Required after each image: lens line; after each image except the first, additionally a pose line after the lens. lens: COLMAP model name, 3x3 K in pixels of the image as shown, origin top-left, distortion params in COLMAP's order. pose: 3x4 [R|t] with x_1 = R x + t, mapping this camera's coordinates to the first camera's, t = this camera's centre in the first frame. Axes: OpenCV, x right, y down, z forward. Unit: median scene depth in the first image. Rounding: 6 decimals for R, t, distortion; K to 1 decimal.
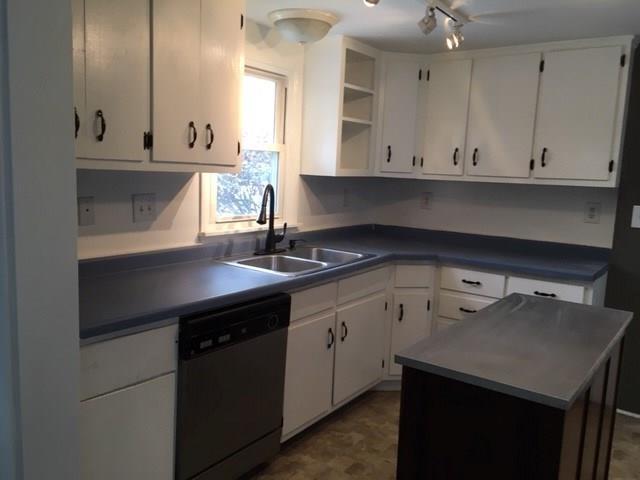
lens RADIAL K [[541.3, 0, 320.0], [0, 541.3, 240.0], [0, 0, 1]] dist [0.039470, -0.011498]
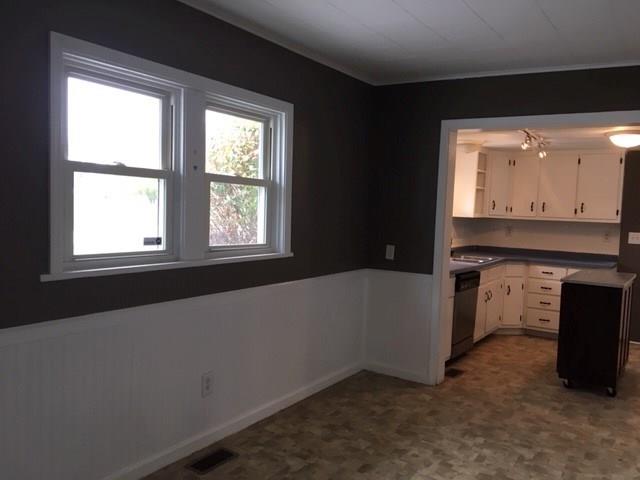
lens RADIAL K [[541.3, 0, 320.0], [0, 541.3, 240.0], [0, 0, 1]] dist [0.039470, -0.011498]
pose [[0.999340, -0.004045, 0.036088, -0.573992], [0.006681, 0.997292, -0.073234, 0.095801], [-0.035694, 0.073426, 0.996662, -0.865089]]
